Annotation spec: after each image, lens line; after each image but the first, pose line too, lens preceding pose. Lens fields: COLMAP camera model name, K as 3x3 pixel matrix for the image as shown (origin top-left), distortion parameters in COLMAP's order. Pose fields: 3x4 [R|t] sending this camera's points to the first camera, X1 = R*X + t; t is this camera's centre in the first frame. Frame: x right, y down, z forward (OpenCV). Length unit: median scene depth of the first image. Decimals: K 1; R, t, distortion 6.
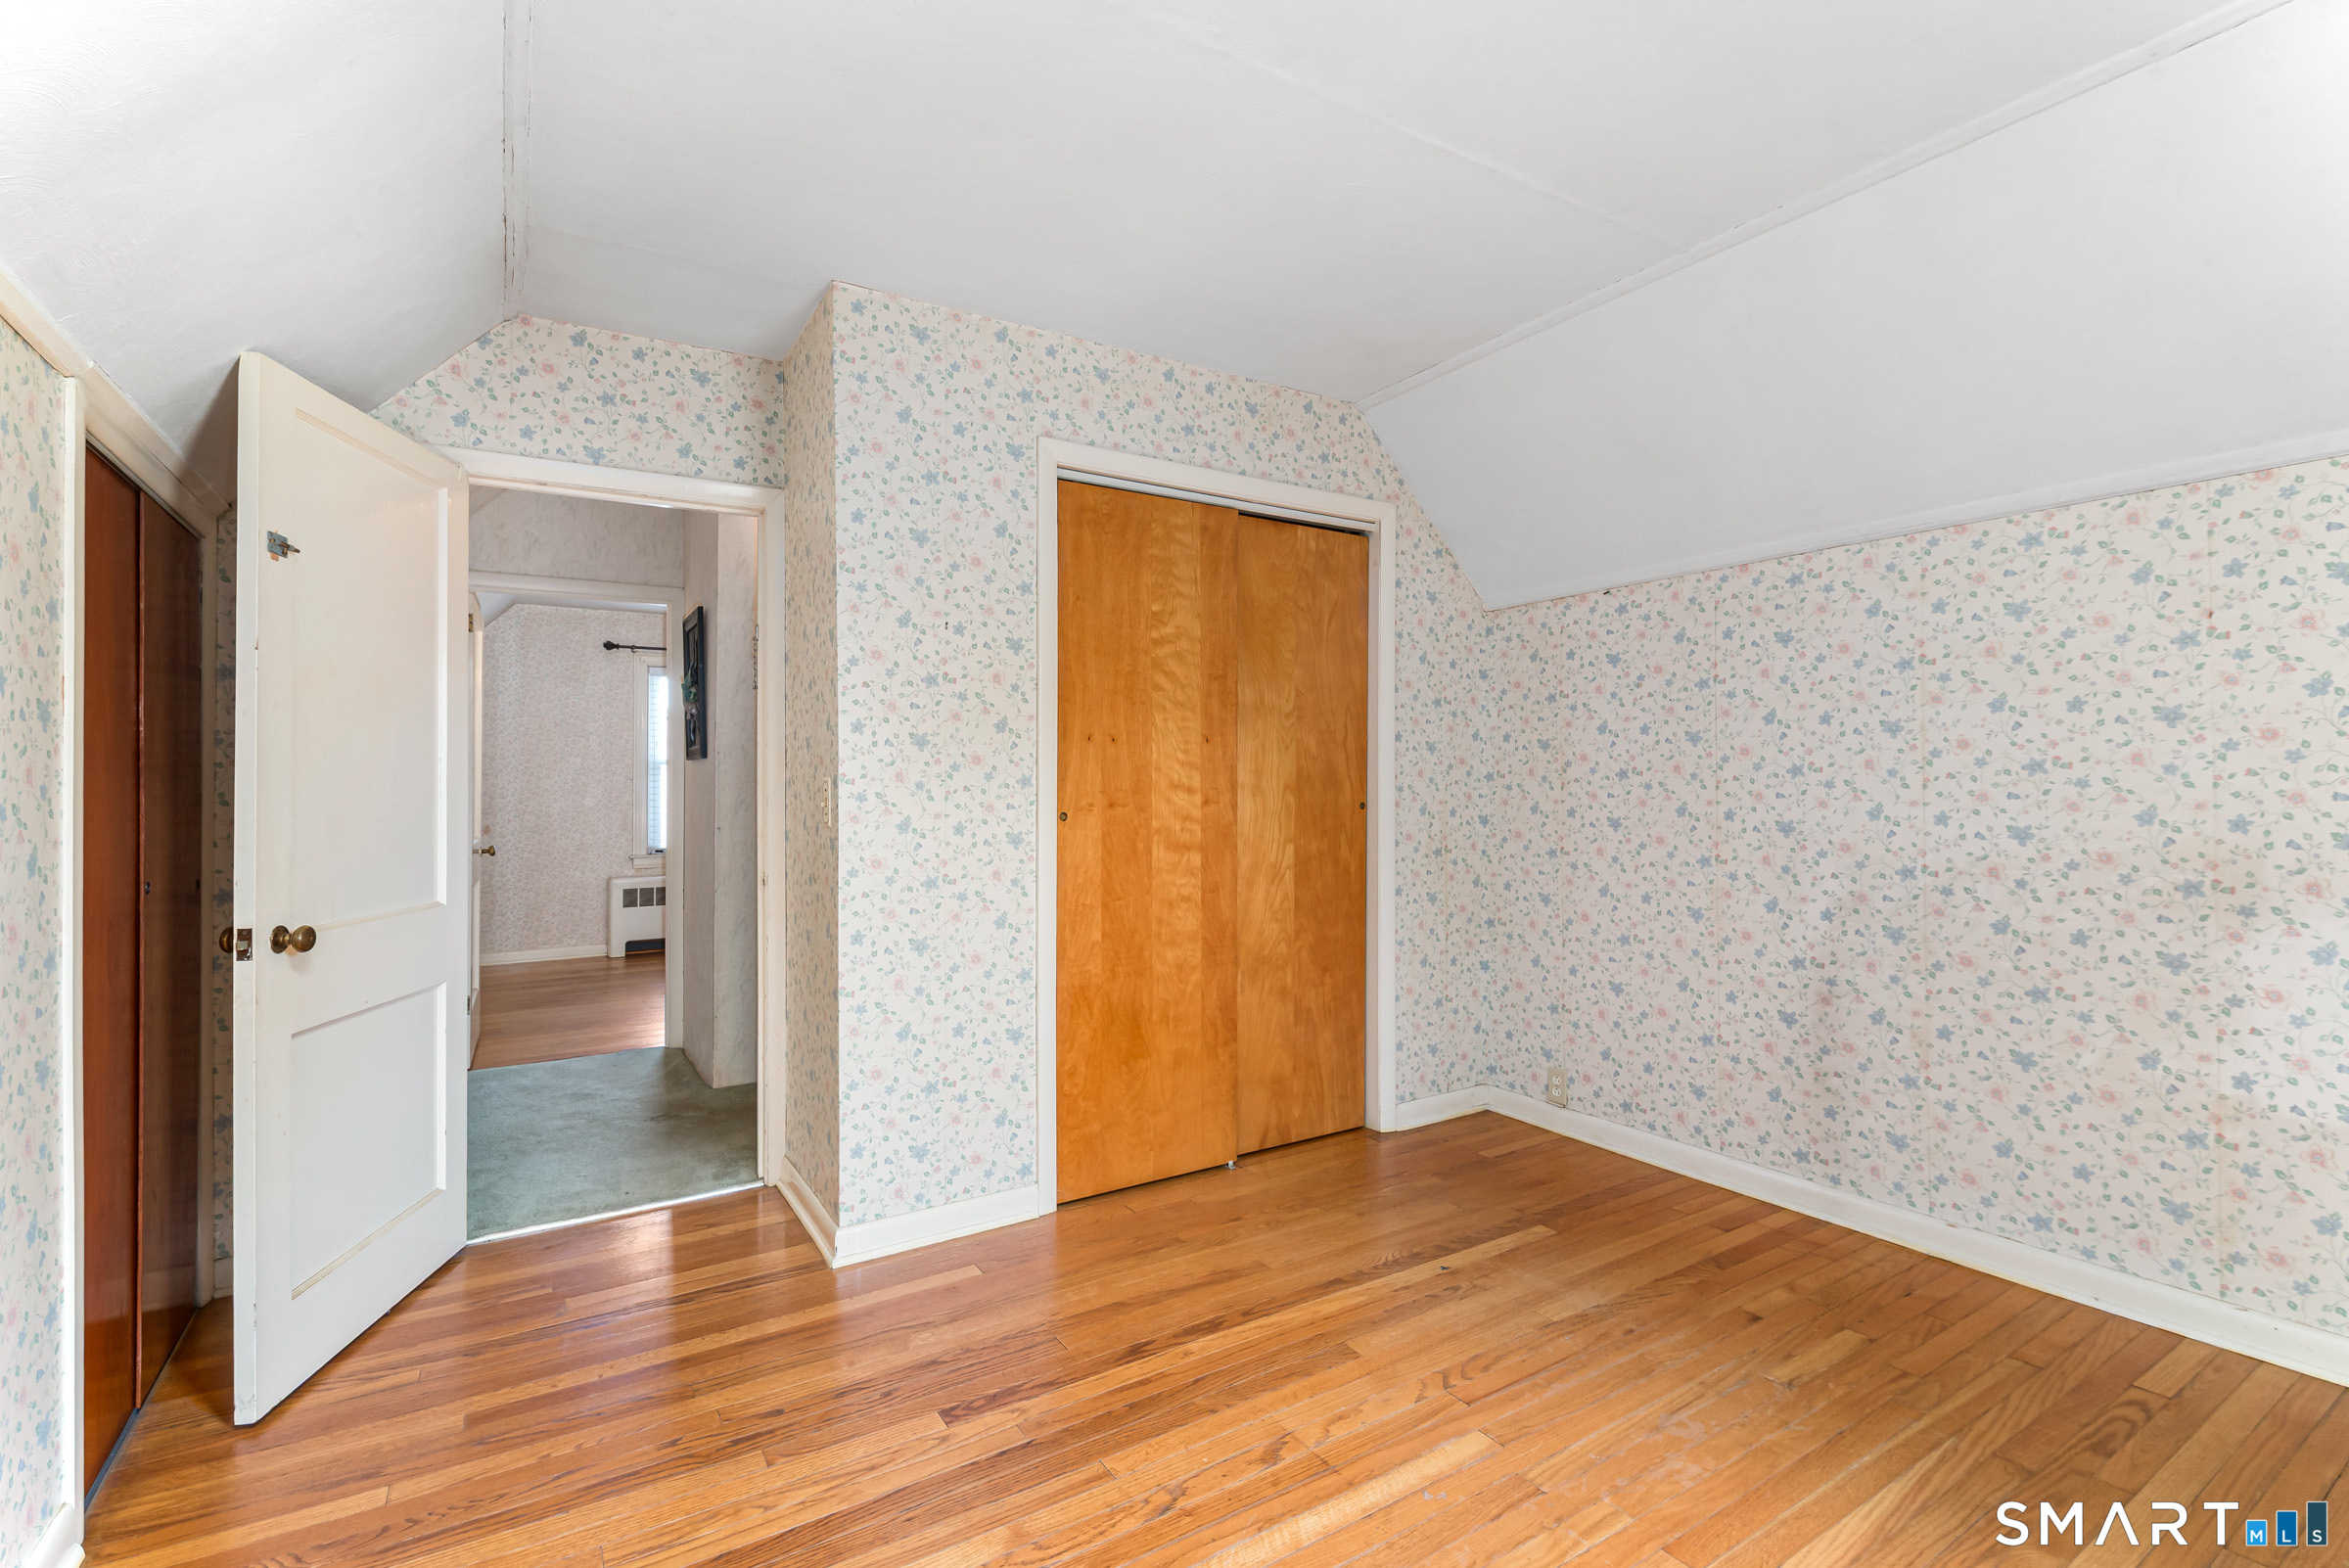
lens RADIAL K [[1044.0, 0, 1166.6], [0, 1044.0, 778.1], [0, 0, 1]] dist [0.001366, -0.000431]
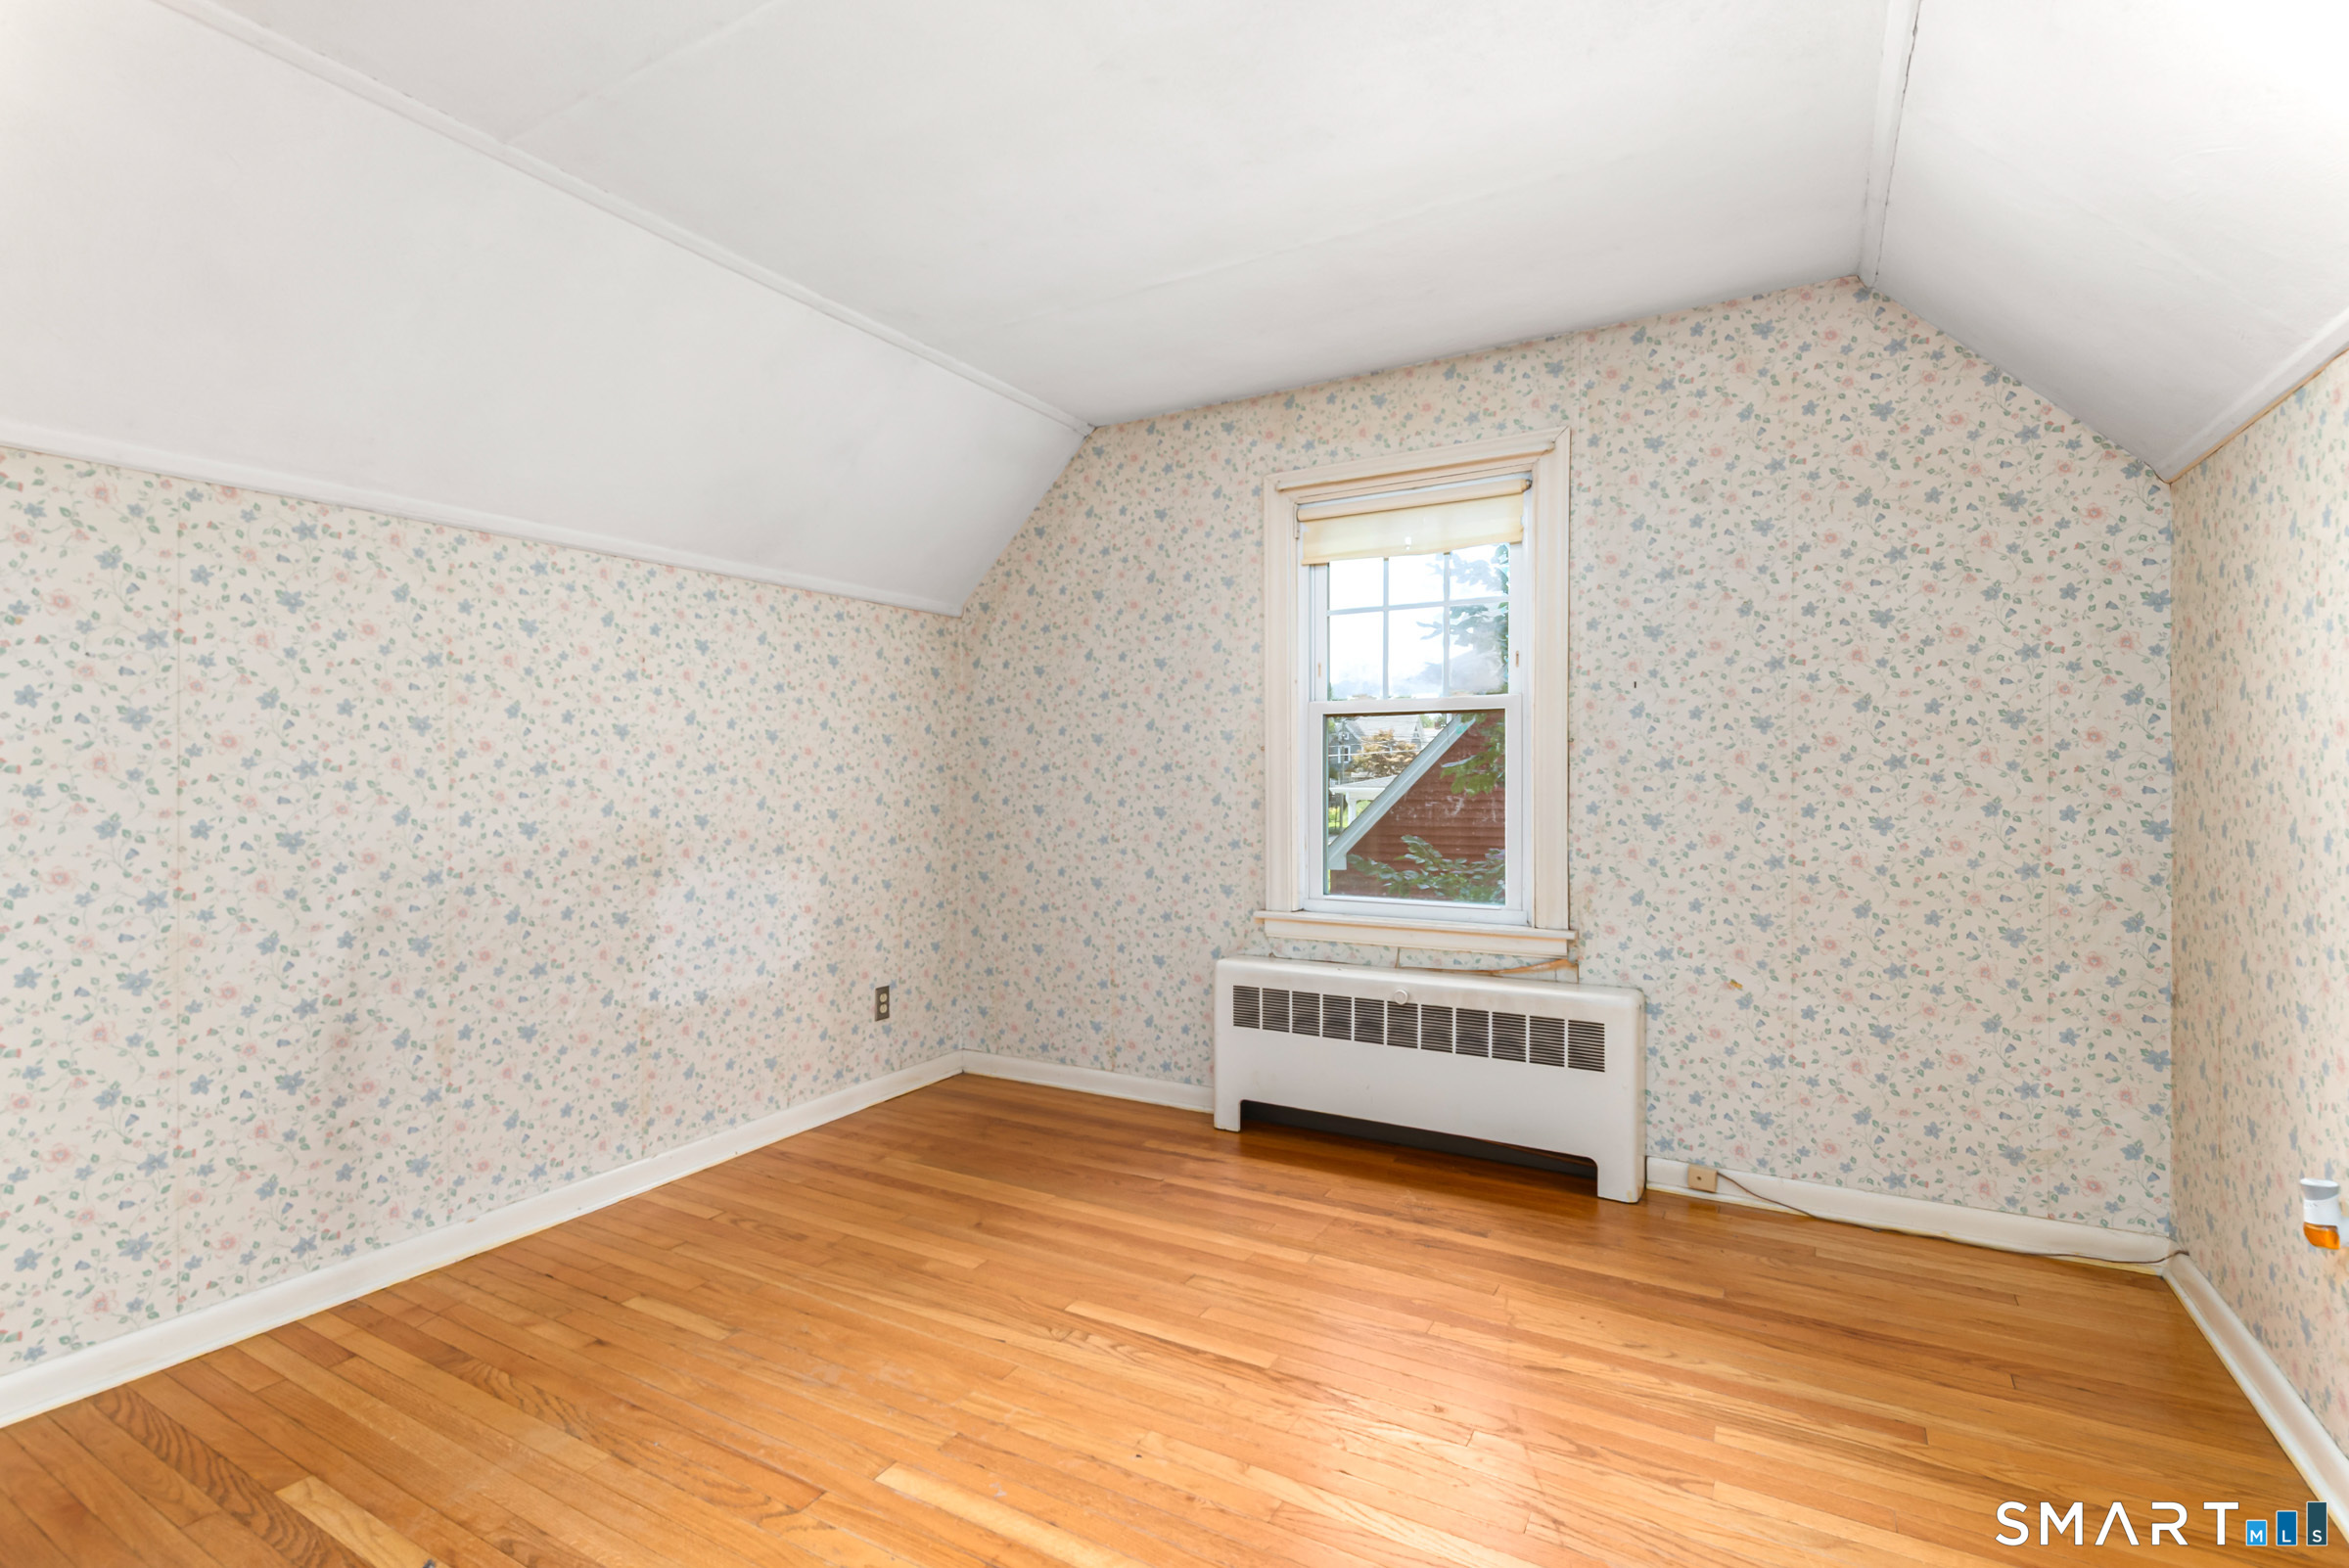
lens RADIAL K [[1117.4, 0, 1131.7], [0, 1117.4, 799.3], [0, 0, 1]] dist [-0.001698, -0.000712]
pose [[-0.447866, -0.006771, 0.894075, -0.478666], [0.006542, 0.999920, 0.010850, 0.011598], [-0.894077, 0.010708, -0.447786, 0.867649]]
